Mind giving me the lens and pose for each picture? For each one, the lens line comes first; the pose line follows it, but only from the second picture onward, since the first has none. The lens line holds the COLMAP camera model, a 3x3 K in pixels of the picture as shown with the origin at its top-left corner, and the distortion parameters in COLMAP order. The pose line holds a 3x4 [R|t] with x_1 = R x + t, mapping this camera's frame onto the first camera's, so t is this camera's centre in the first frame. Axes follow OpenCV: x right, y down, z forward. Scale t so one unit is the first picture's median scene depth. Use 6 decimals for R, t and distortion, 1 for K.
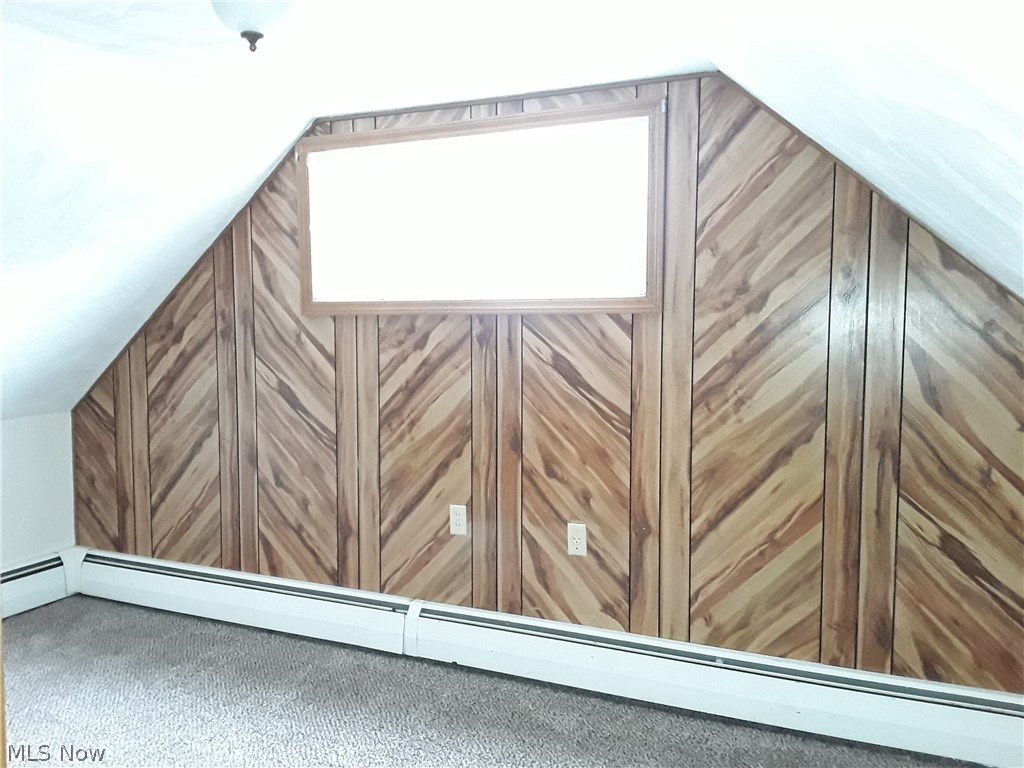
lens RADIAL K [[828.2, 0, 501.9], [0, 828.2, 381.2], [0, 0, 1]] dist [0.103300, -0.163634]
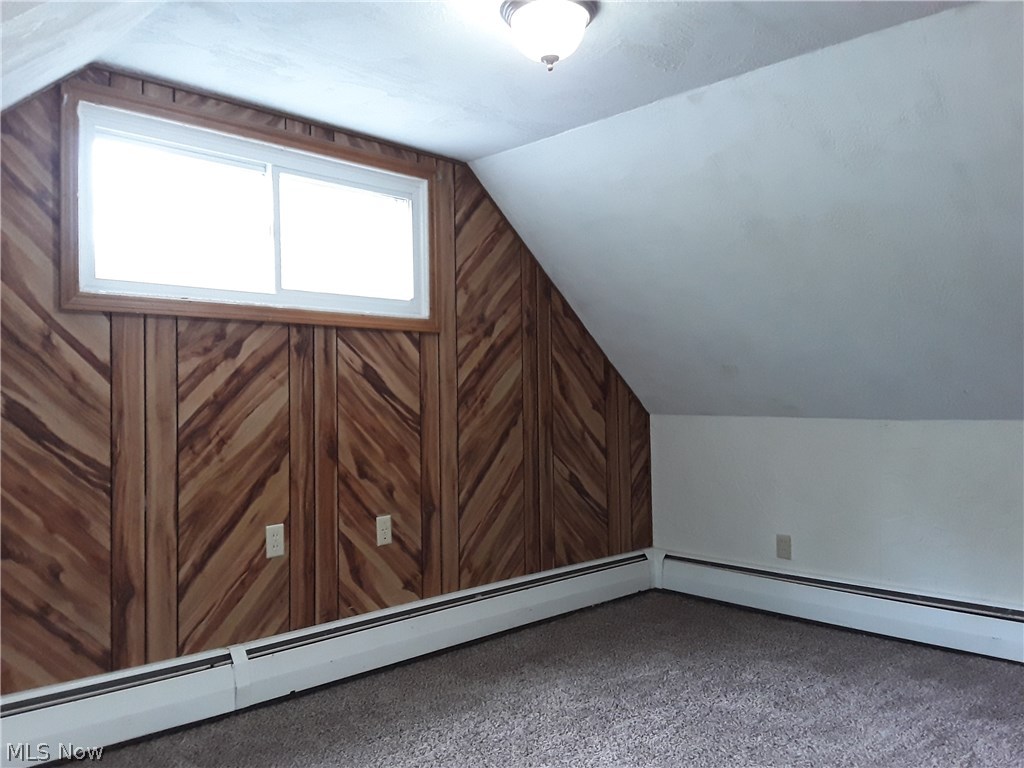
lens RADIAL K [[828.2, 0, 531.9], [0, 828.2, 393.6], [0, 0, 1]] dist [0.103300, -0.163634]
pose [[0.334474, 0.010730, 0.942344, -0.939992], [0.097065, 0.994225, -0.045773, 0.081419], [-0.937393, 0.106778, 0.331501, 0.441874]]
